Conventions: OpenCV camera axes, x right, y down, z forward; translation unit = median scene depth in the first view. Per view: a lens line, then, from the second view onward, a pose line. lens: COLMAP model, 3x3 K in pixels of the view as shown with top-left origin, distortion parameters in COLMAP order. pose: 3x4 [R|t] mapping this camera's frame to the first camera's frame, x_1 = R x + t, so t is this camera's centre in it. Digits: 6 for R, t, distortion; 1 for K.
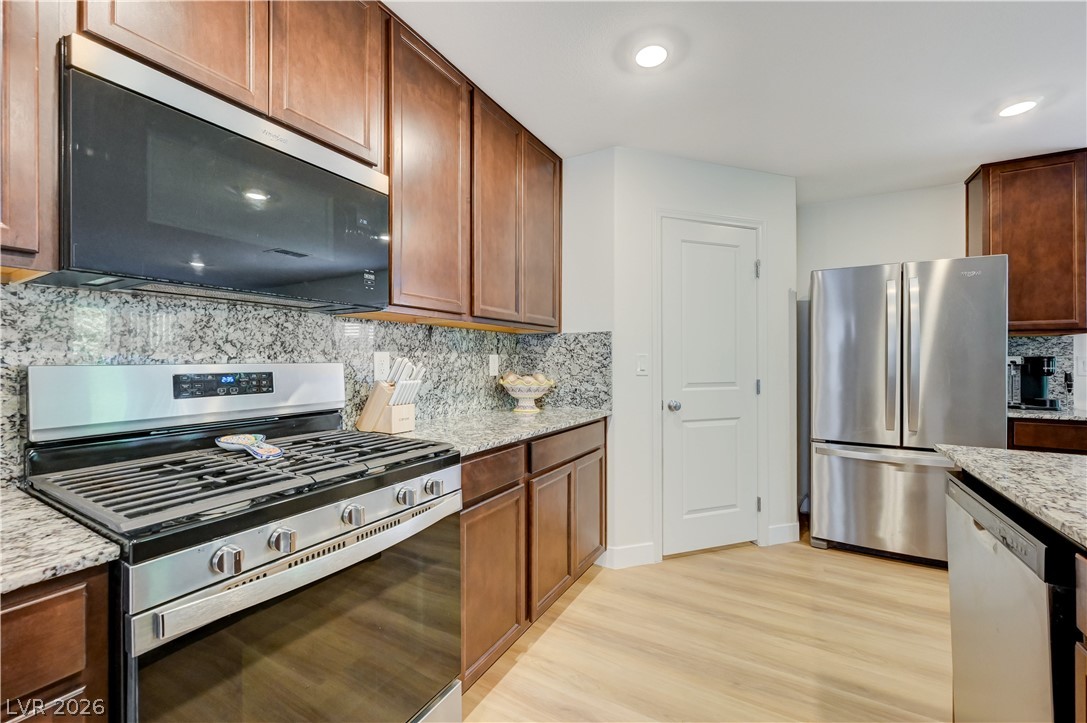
lens RADIAL K [[431.3, 0, 543.5], [0, 431.3, 361.5], [0, 0, 1]] dist [-0.003605, -0.000130]
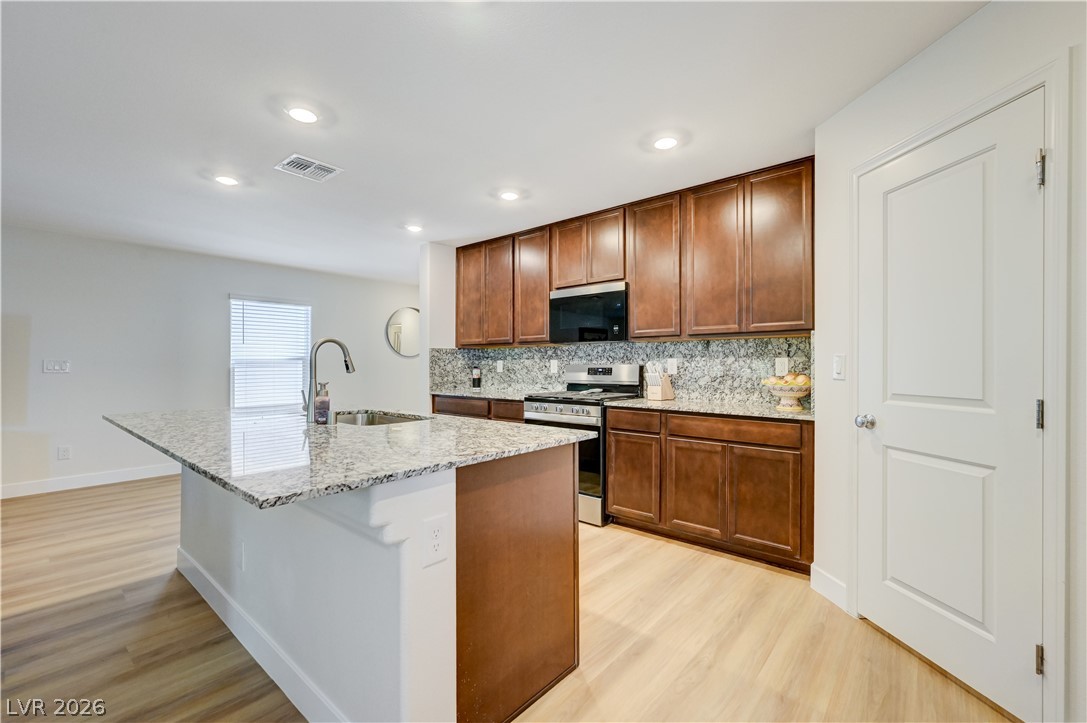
lens RADIAL K [[456.5, 0, 553.1], [0, 456.5, 364.9], [0, 0, 1]] dist [-0.007895, -0.000174]
pose [[-0.171294, -0.000291, -0.985220, 1.330084], [-0.001394, 0.999999, -0.000053, 0.004681], [0.985219, 0.001364, -0.171295, 0.671949]]
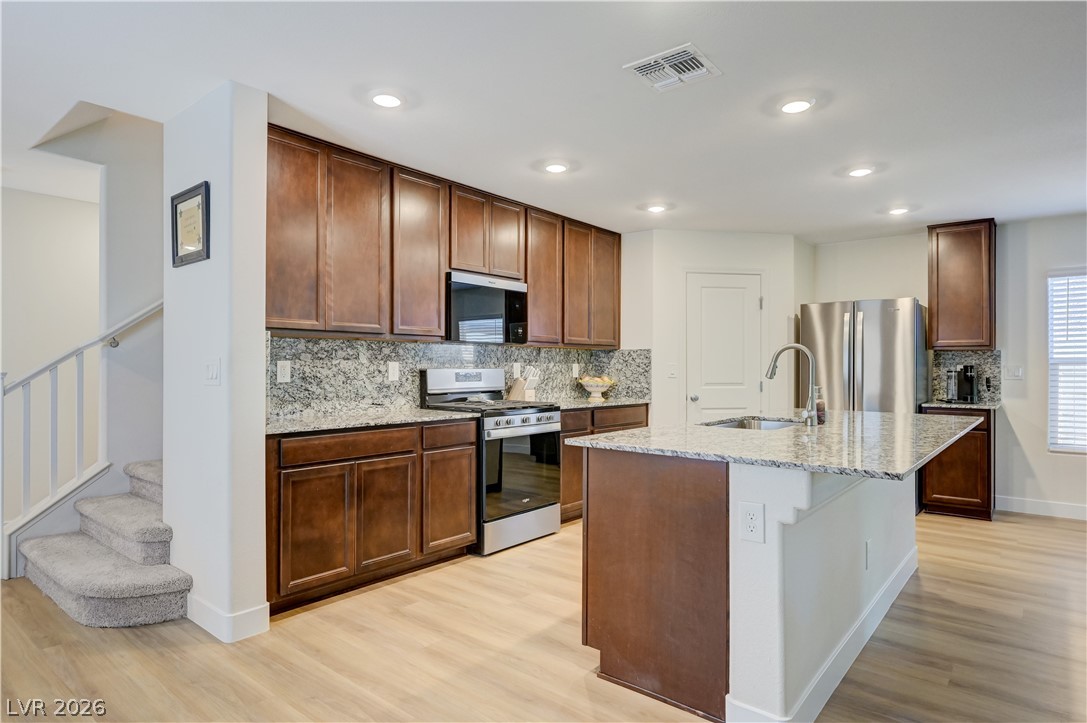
lens RADIAL K [[611.3, 0, 549.6], [0, 611.3, 363.9], [0, 0, 1]] dist [-0.000705, -0.001014]
pose [[0.986722, 0.000775, -0.162416, 0.169068], [-0.002163, 0.999963, -0.008368, 0.003662], [0.162404, 0.008608, 0.986687, -1.335926]]
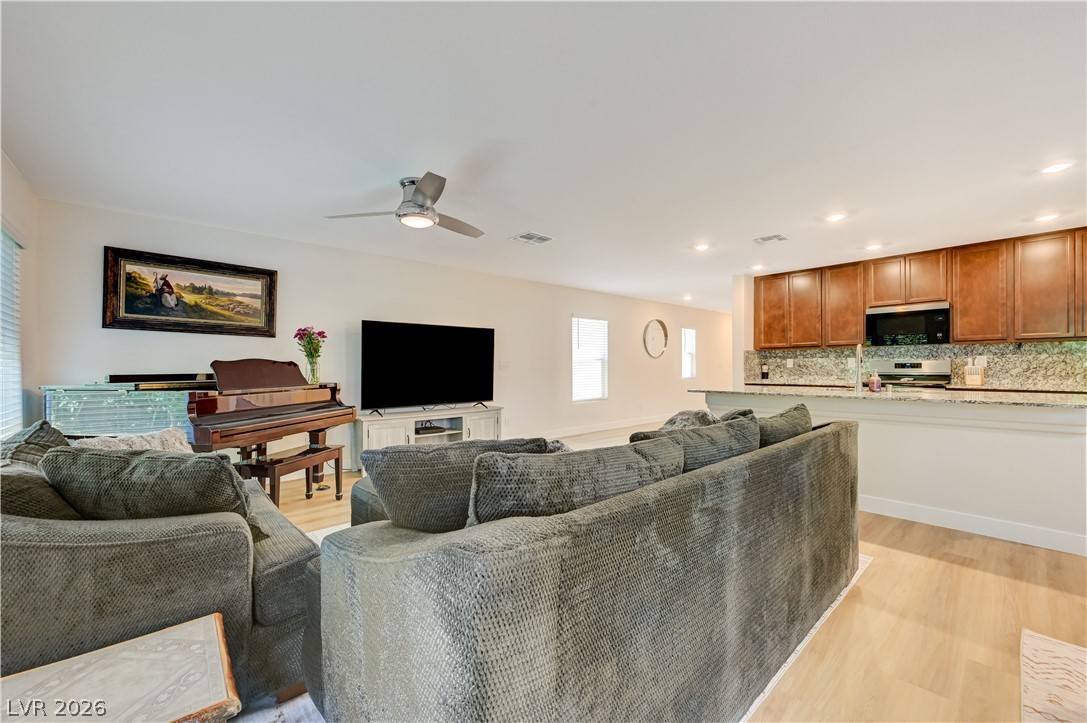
lens RADIAL K [[429.0, 0, 548.7], [0, 429.0, 367.7], [0, 0, 1]] dist [-0.001925, -0.000069]
pose [[-0.308412, 0.004254, -0.951243, 2.338264], [0.003949, 0.999987, 0.003192, 0.024920], [0.951245, -0.002772, -0.308425, -0.558625]]
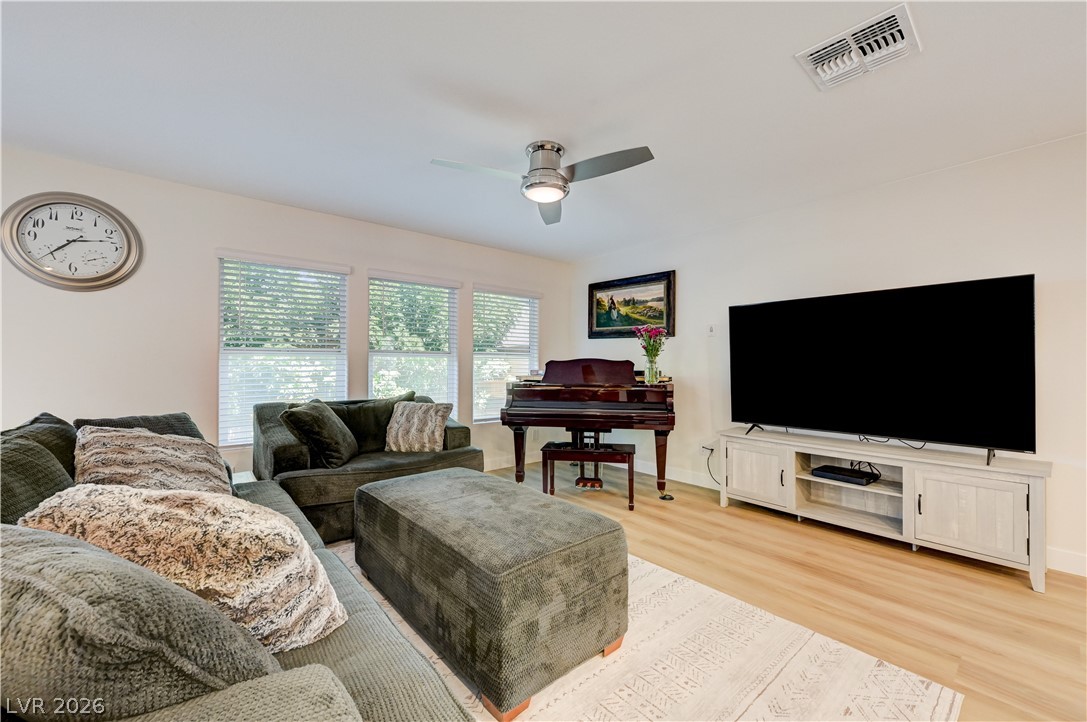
lens RADIAL K [[429.1, 0, 548.1], [0, 429.1, 362.6], [0, 0, 1]] dist [-0.000973, -0.000064]
pose [[-0.941588, -0.000358, 0.336767, 0.812770], [-0.001874, 0.999990, -0.004176, 0.019052], [-0.336762, -0.004563, -0.941579, -0.304001]]
